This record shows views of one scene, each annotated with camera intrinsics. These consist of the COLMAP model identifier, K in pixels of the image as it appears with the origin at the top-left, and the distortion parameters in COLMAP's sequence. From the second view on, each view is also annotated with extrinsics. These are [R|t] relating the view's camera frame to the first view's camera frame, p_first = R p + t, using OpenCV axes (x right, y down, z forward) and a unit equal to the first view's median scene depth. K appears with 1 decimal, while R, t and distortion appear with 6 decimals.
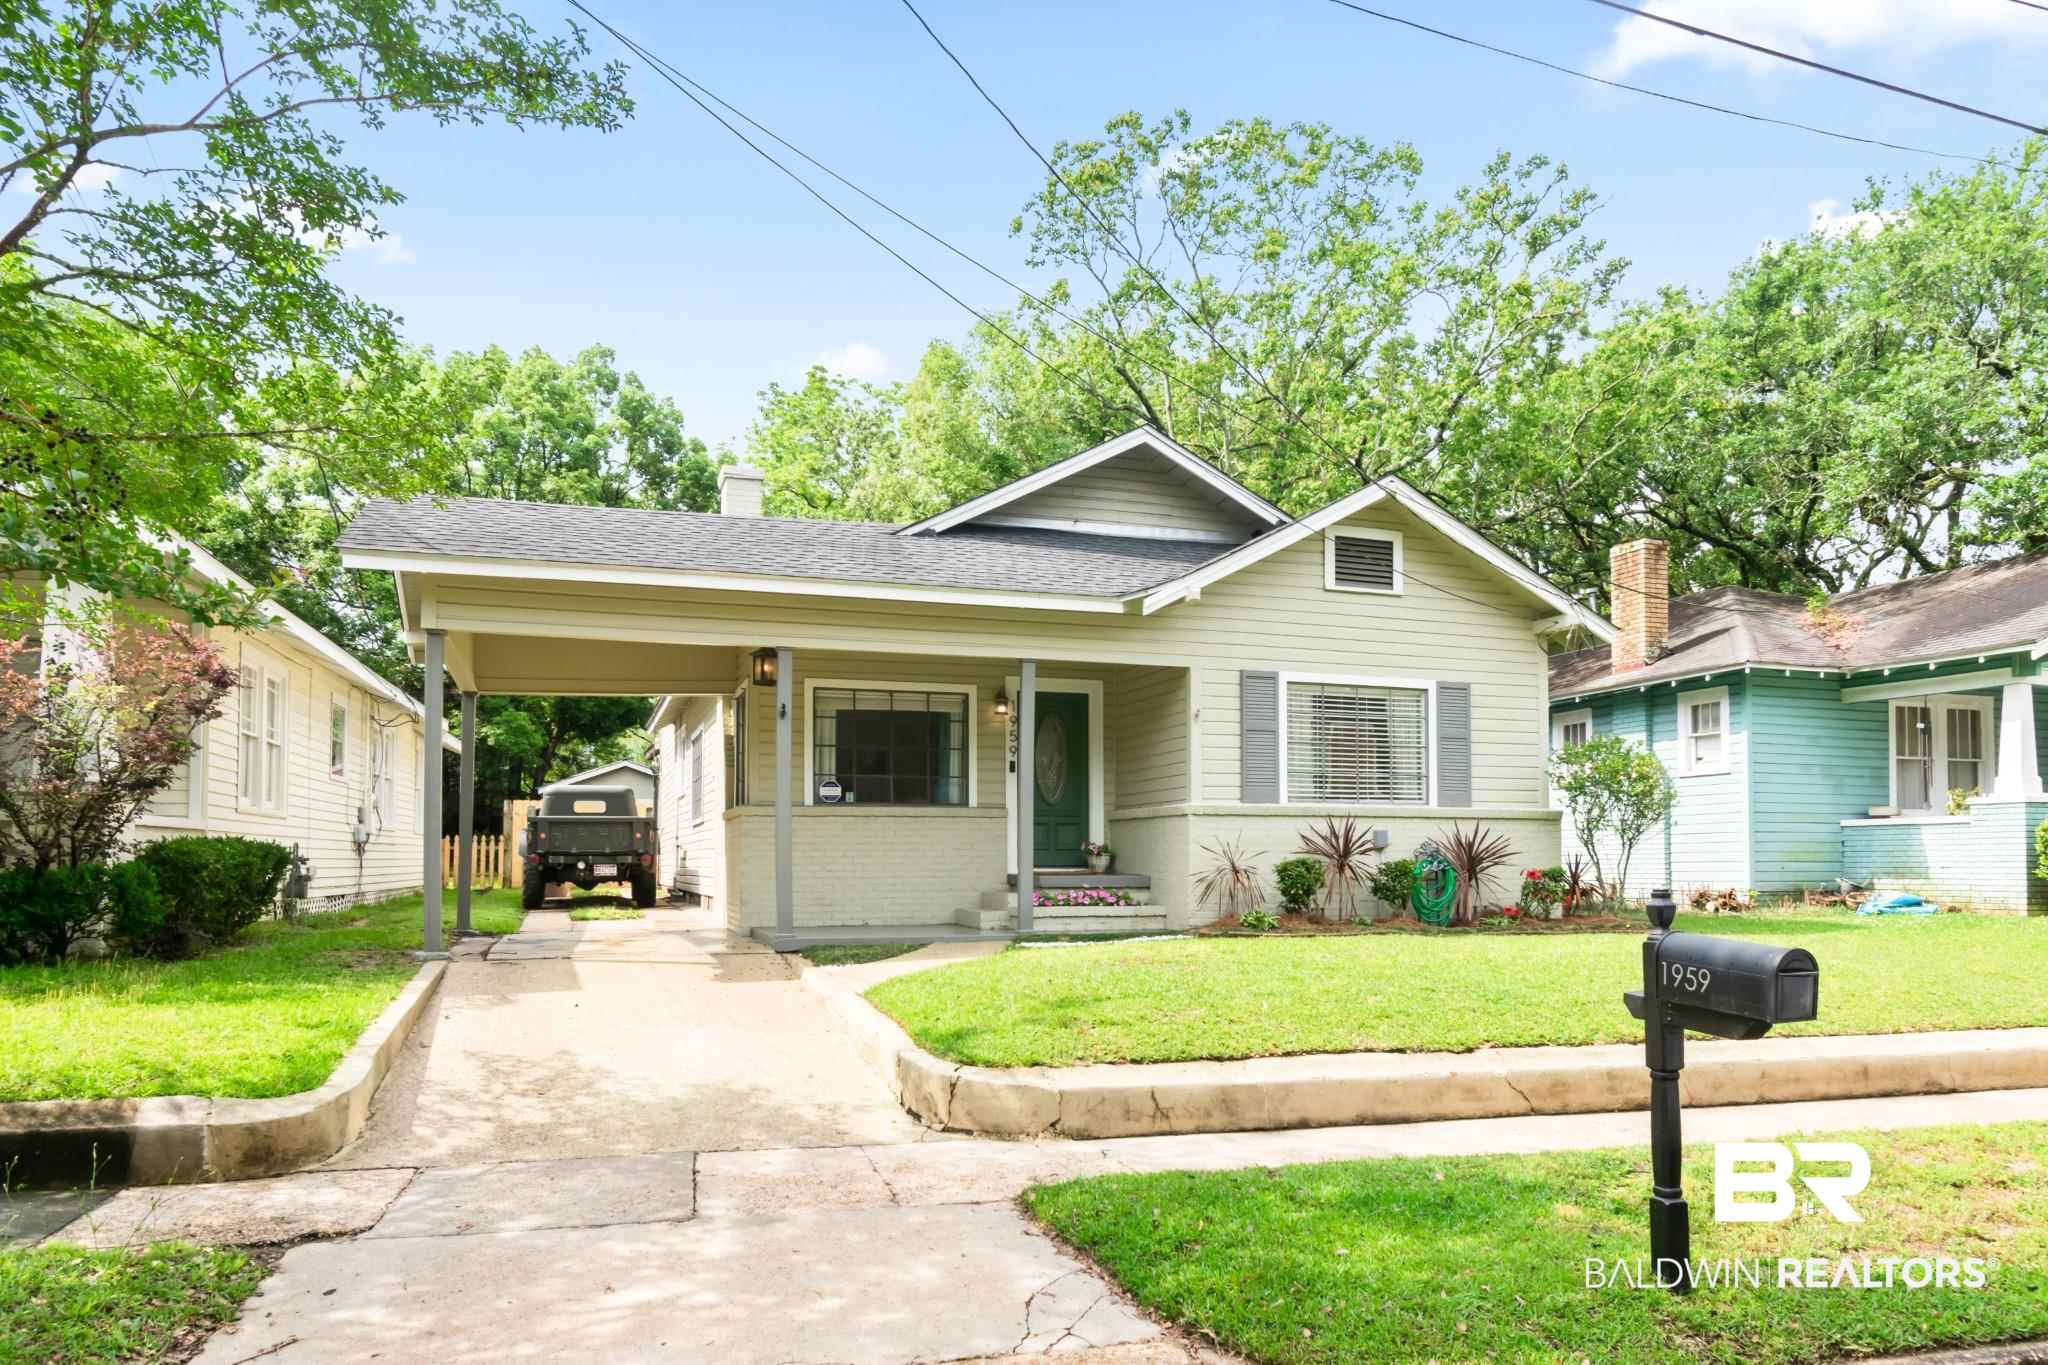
lens RADIAL K [[1221.1, 0, 1024.0], [0, 1221.1, 682.5], [0, 0, 1]] dist [-0.002835, -0.000581]
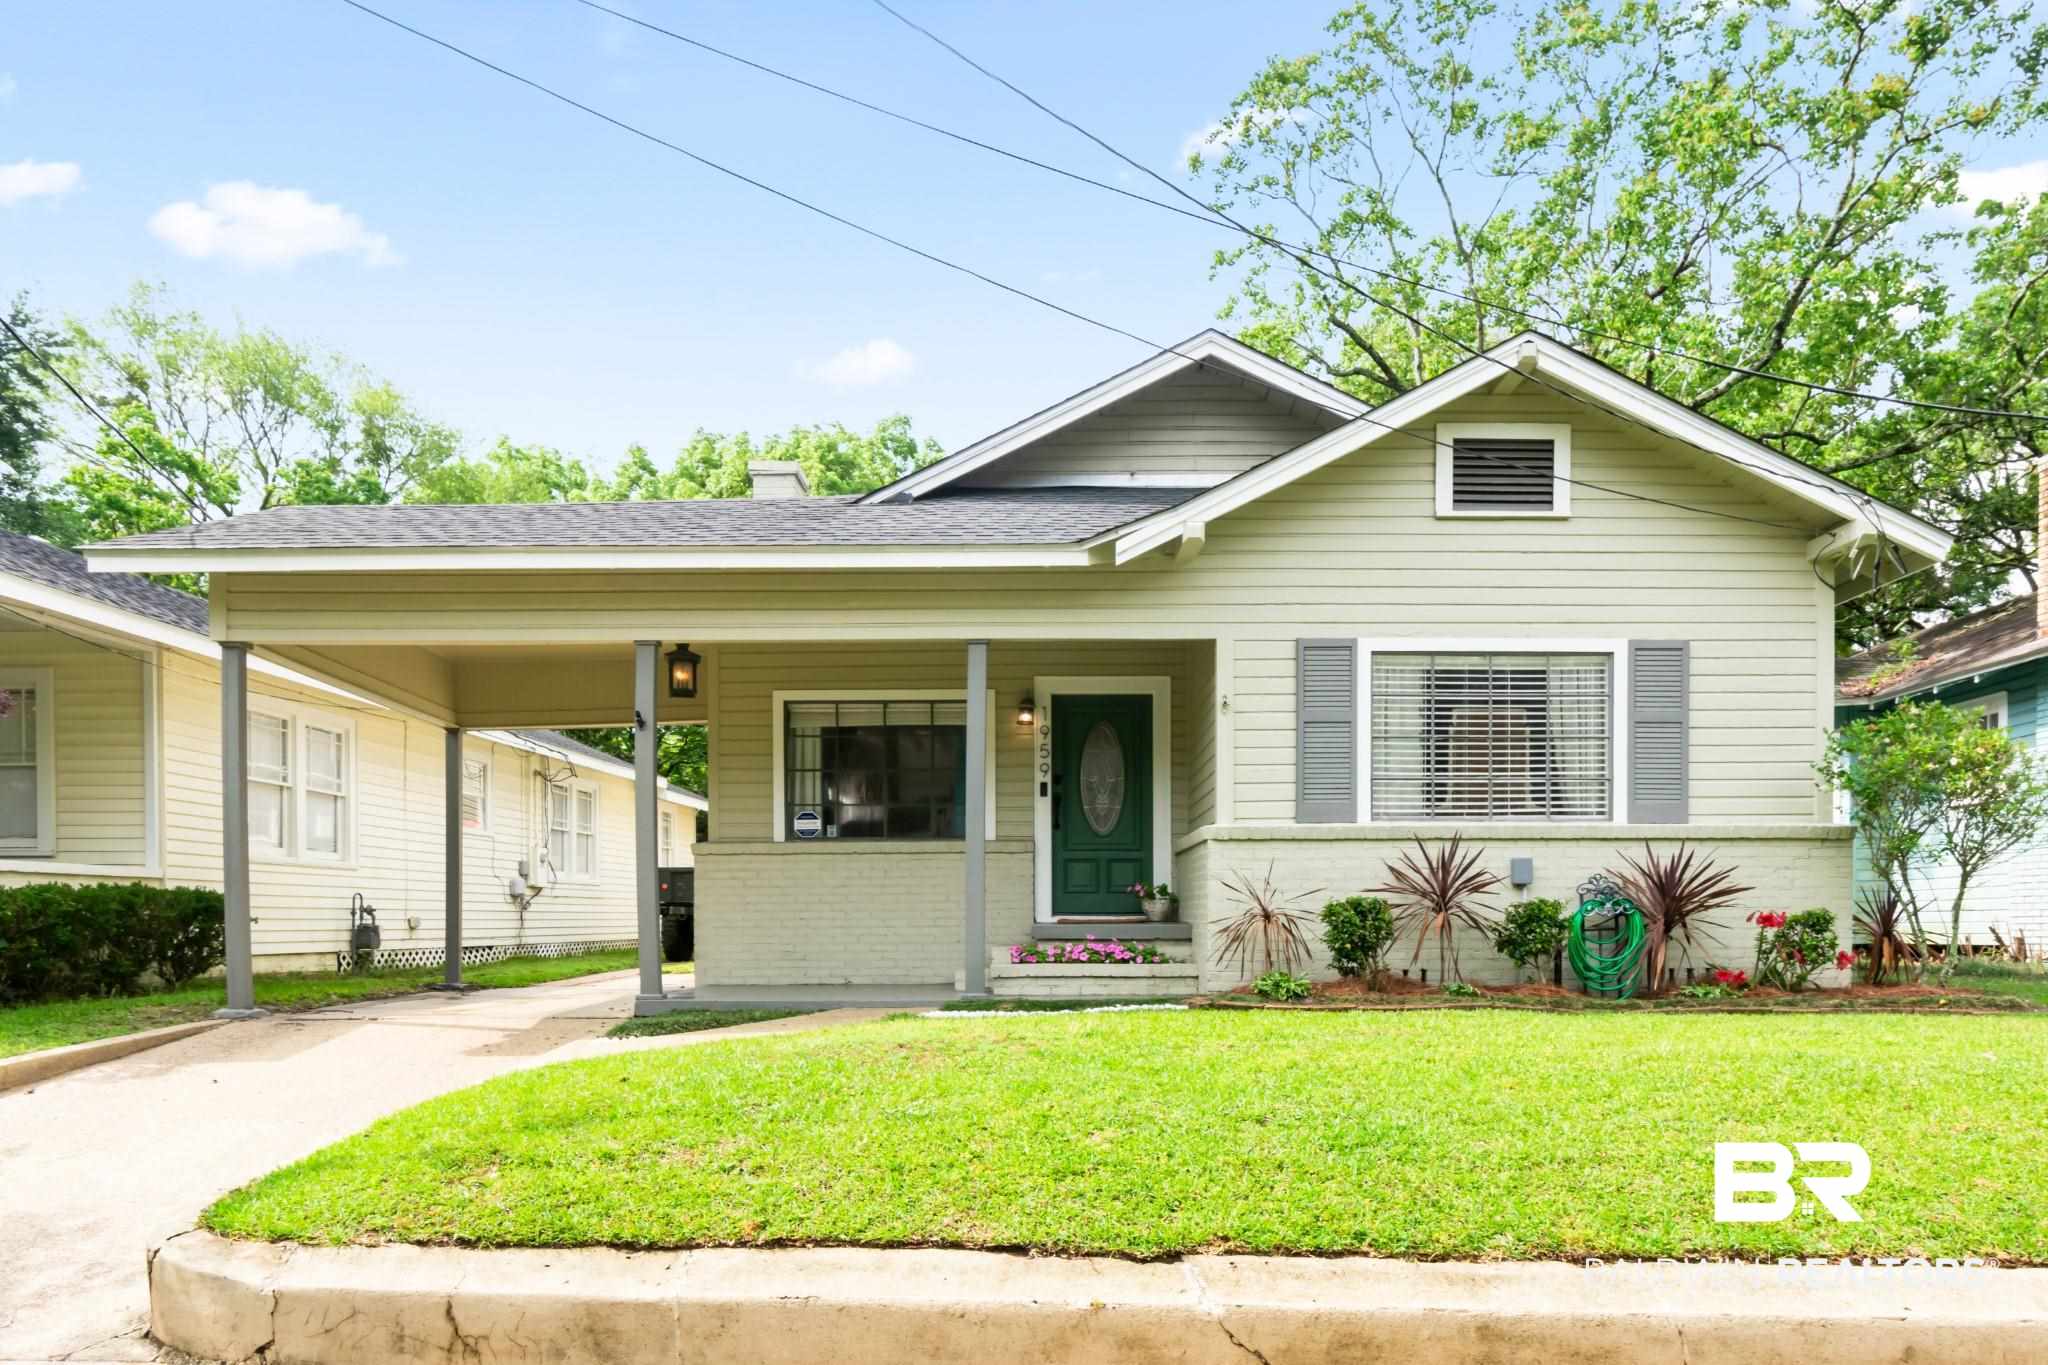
lens RADIAL K [[1197.3, 0, 1025.1], [0, 1197.3, 822.4], [0, 0, 1]] dist [-0.001555, -0.001770]
pose [[0.948483, -0.028924, -0.315504, 0.237891], [0.049699, 0.997079, 0.058002, 0.047073], [0.312905, -0.070694, 0.947150, 0.269001]]
